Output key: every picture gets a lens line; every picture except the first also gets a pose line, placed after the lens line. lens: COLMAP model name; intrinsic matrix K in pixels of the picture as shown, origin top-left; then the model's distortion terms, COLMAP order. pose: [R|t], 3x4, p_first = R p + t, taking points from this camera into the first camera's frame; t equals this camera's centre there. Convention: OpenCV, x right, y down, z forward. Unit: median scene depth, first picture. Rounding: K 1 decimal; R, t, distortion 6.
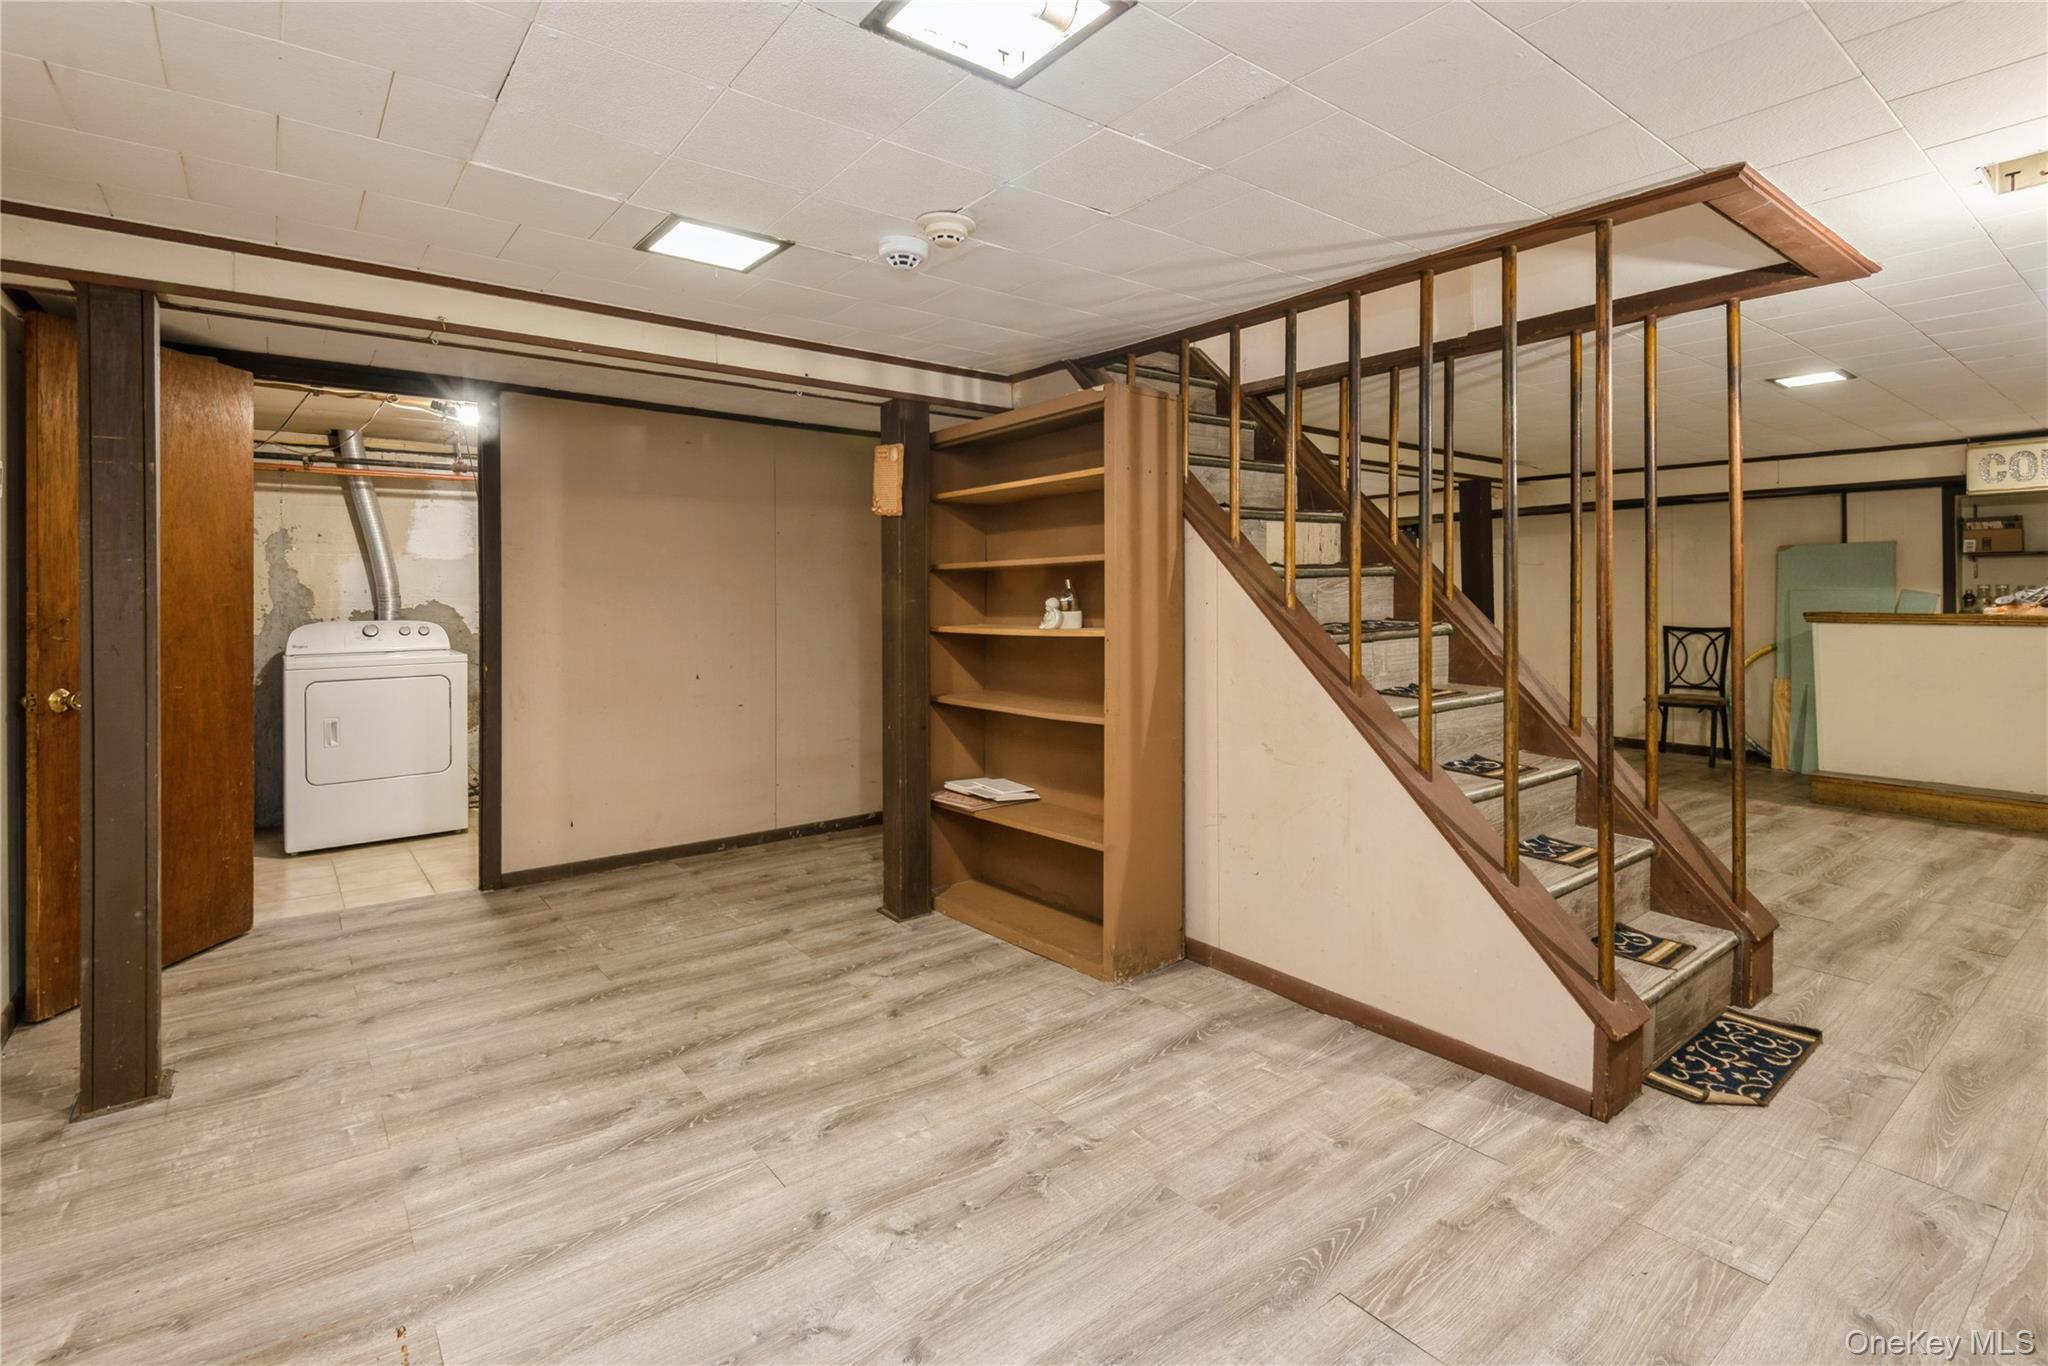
lens RADIAL K [[949.4, 0, 1014.8], [0, 949.4, 607.6], [0, 0, 1]] dist [-0.035599, 0.000642]
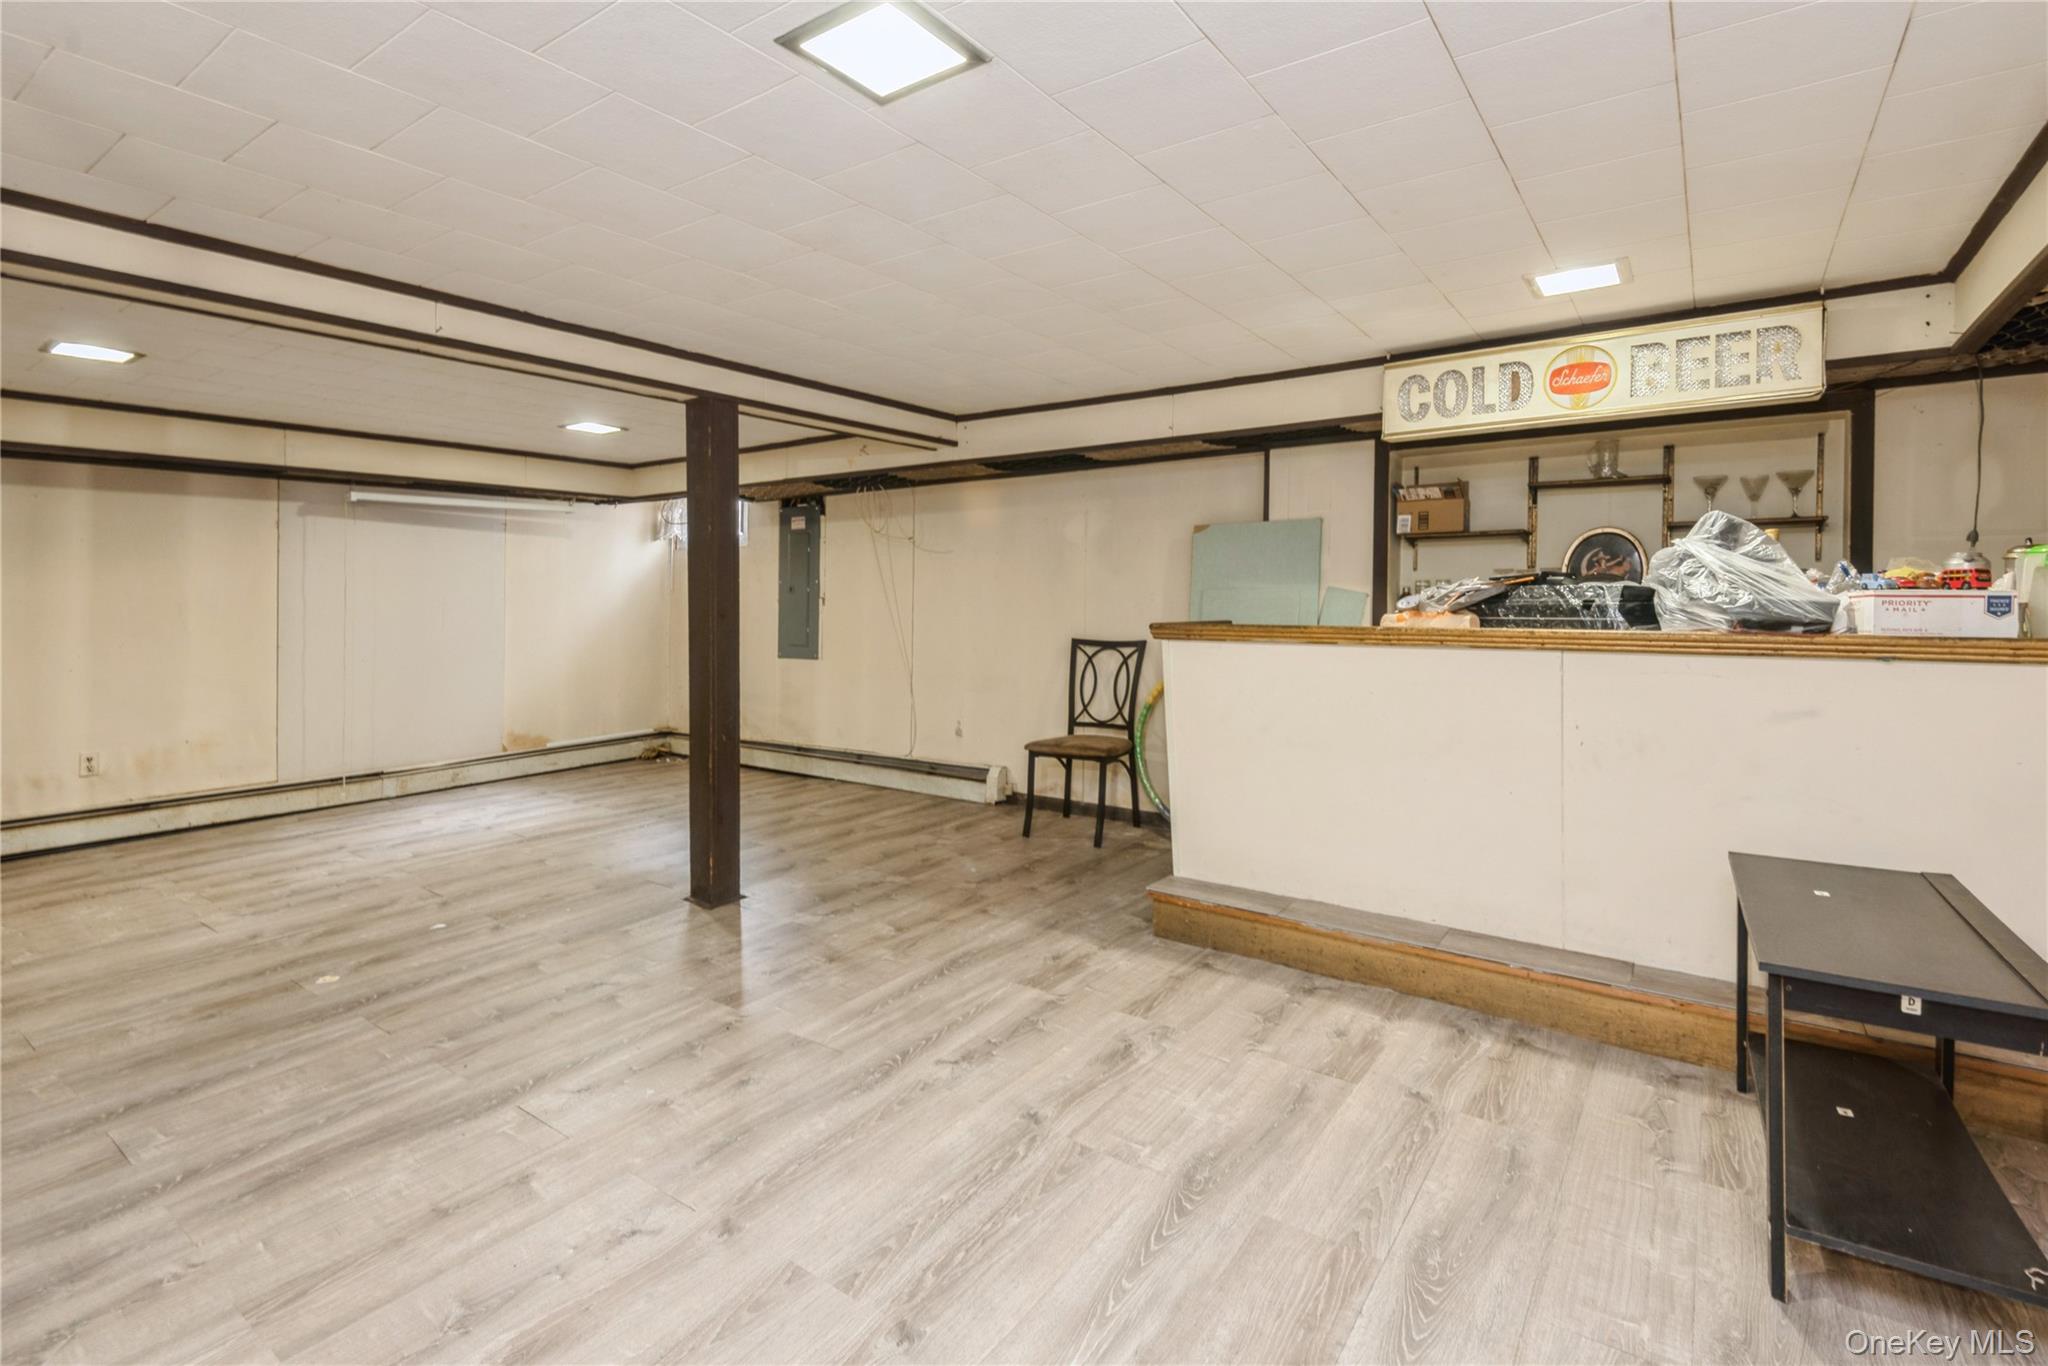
lens RADIAL K [[958.5, 0, 1023.7], [0, 958.5, 610.1], [0, 0, 1]] dist [0.023933, -0.010435]
pose [[0.955132, 0.004802, 0.296141, 0.531028], [-0.004993, 0.999988, -0.000112, -0.001701], [-0.296138, -0.001371, 0.955144, 0.375285]]
